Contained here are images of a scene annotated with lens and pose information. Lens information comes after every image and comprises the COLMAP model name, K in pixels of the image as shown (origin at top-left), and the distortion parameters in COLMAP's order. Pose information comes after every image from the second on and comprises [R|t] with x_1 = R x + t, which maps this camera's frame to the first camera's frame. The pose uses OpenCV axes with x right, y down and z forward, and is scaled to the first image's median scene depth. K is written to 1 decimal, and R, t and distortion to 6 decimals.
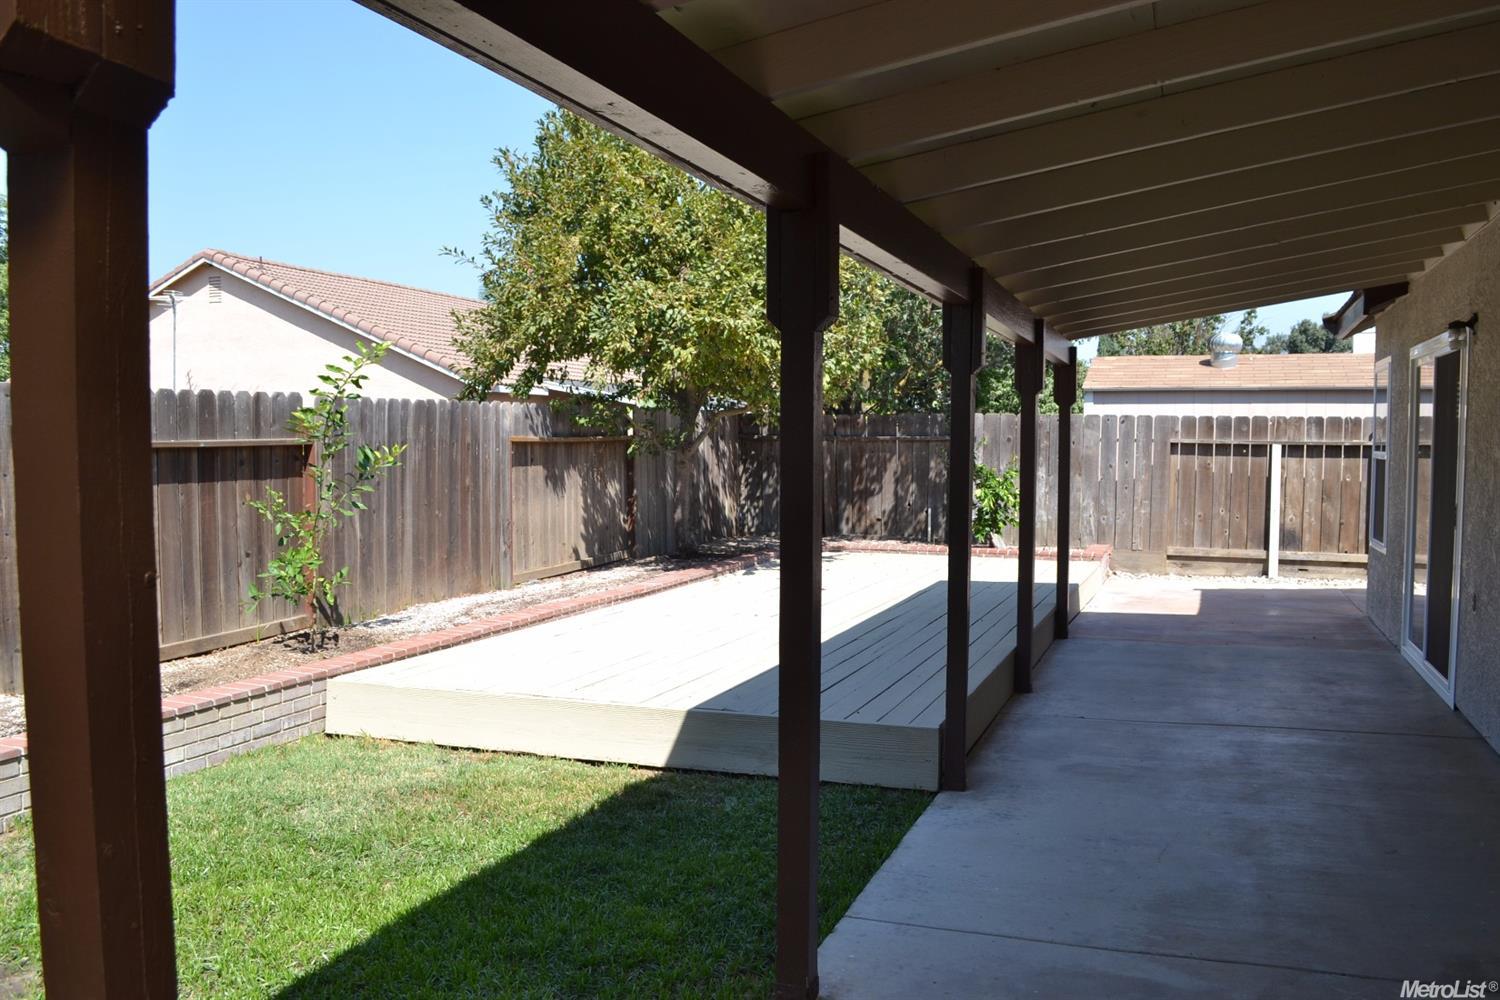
lens RADIAL K [[1199.0, 0, 750.9], [0, 1199.0, 503.2], [0, 0, 1]] dist [-0.086114, 0.016802]
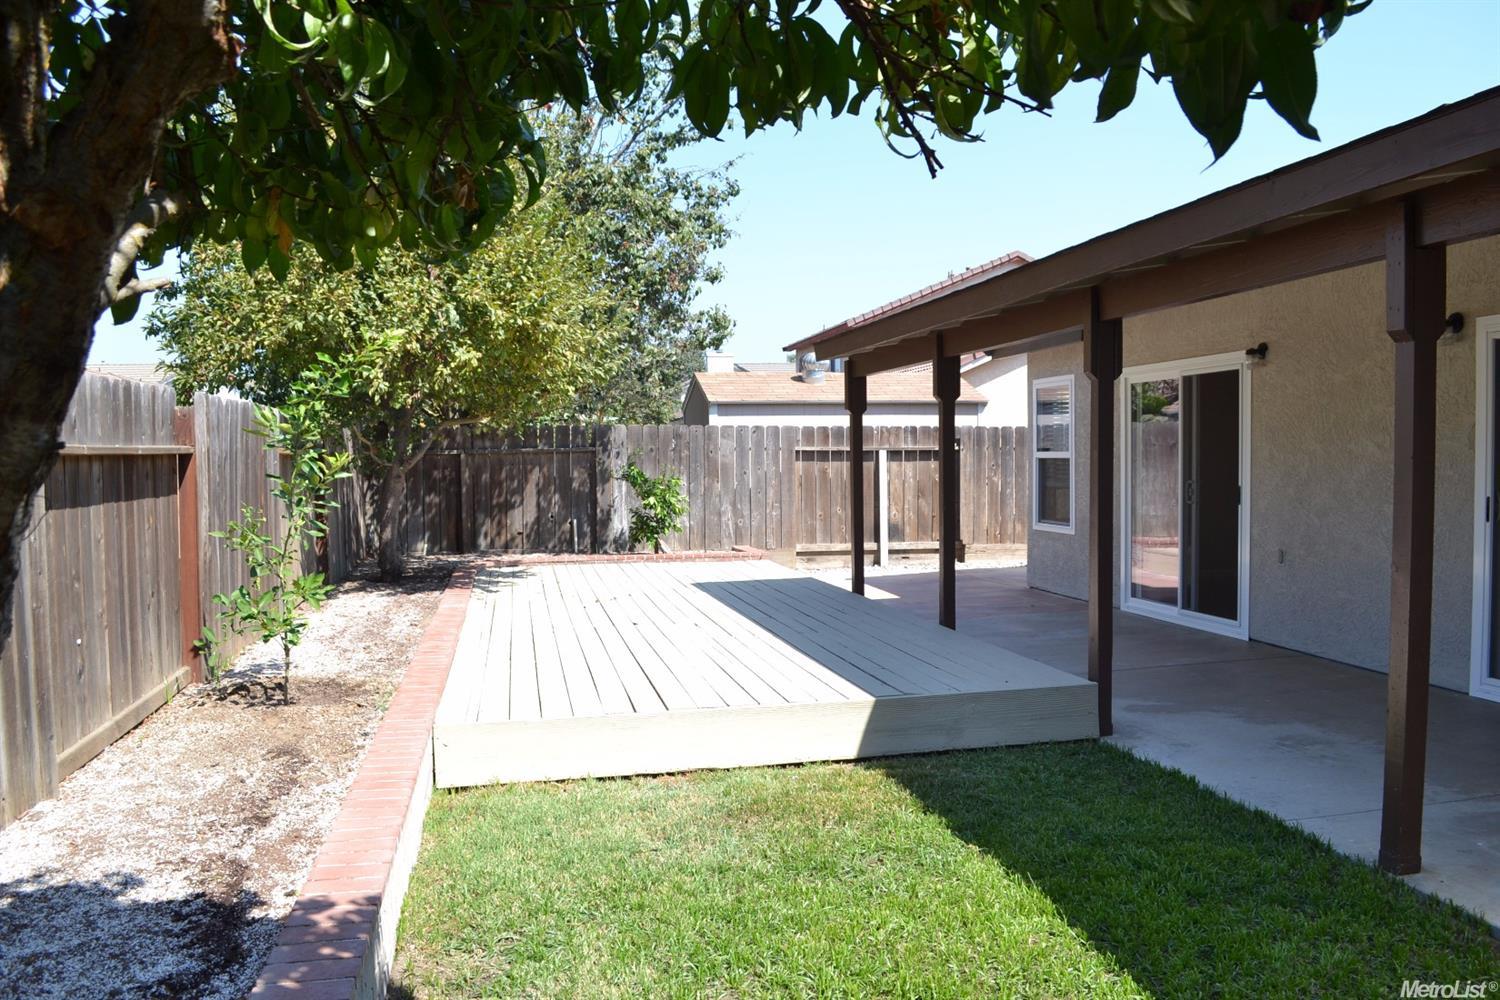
lens RADIAL K [[1199.0, 0, 749.2], [0, 1199.0, 504.3], [0, 0, 1]] dist [-0.086114, 0.016802]
pose [[0.847173, -0.031902, 0.530358, -0.276710], [0.040187, 0.999184, -0.004091, 0.002208], [-0.529795, 0.024780, 0.847764, 0.074032]]
